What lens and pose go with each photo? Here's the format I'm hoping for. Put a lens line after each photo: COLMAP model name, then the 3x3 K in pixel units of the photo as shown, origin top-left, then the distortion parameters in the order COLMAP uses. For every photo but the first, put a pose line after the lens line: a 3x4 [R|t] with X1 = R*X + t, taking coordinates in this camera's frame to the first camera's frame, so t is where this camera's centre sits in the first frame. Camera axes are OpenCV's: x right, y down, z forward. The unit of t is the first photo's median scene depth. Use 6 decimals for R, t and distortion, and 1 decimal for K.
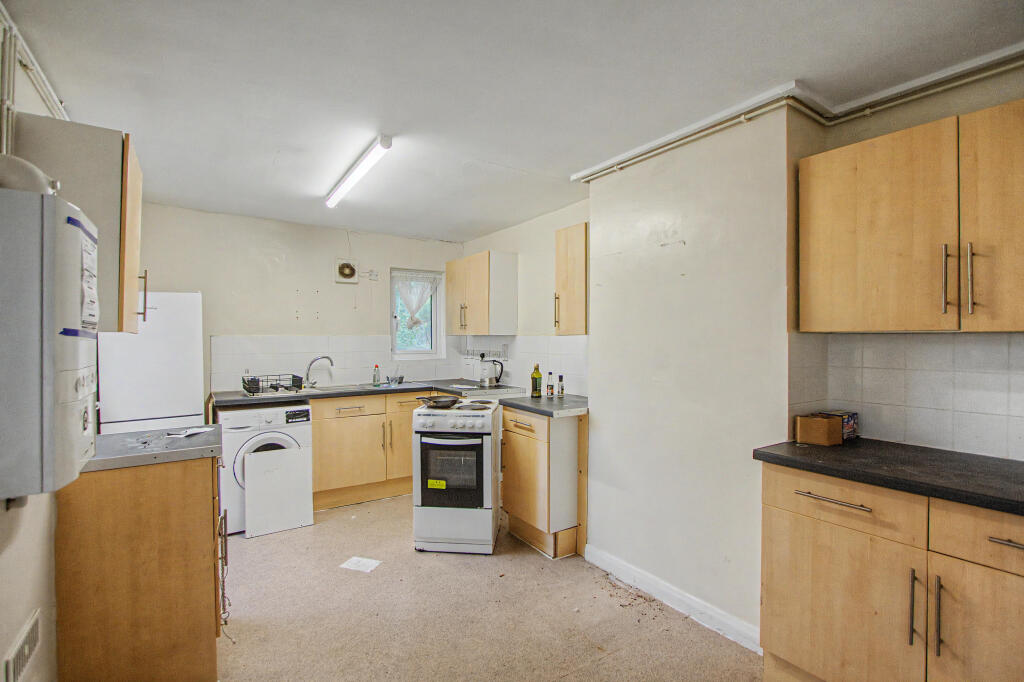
lens RADIAL K [[476.8, 0, 514.9], [0, 476.8, 340.6], [0, 0, 1]] dist [-0.002777, 0.000171]
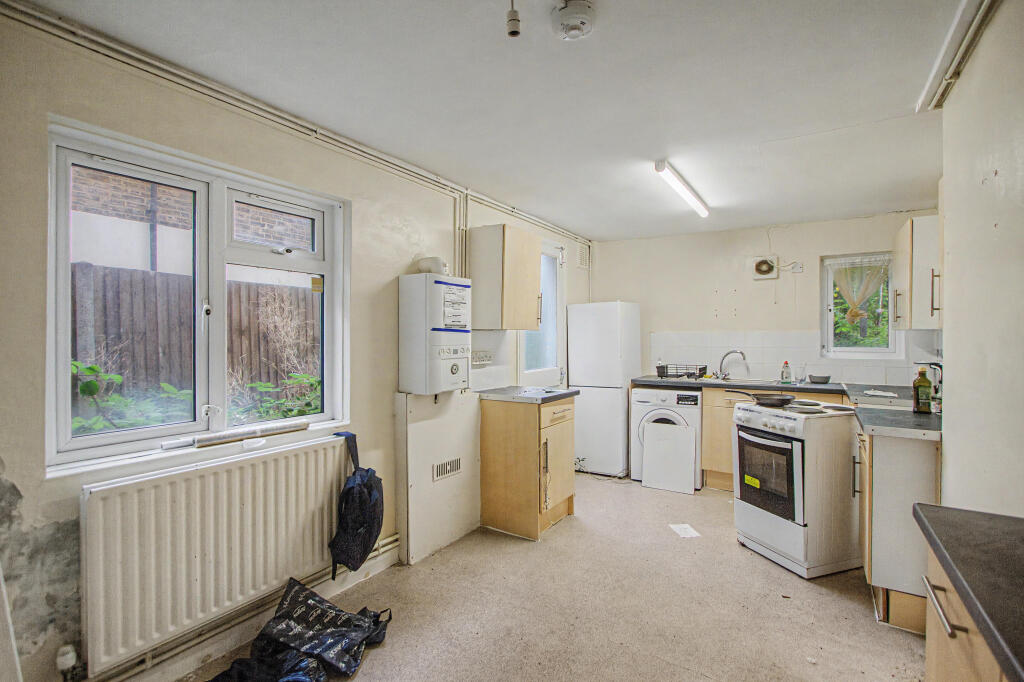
lens RADIAL K [[476.8, 0, 515.2], [0, 476.8, 339.6], [0, 0, 1]] dist [-0.002777, 0.000171]
pose [[0.405008, 0.006569, -0.914289, 0.528451], [-0.006544, 0.999969, 0.004286, 0.009110], [0.914290, 0.004247, 0.405039, 0.156536]]
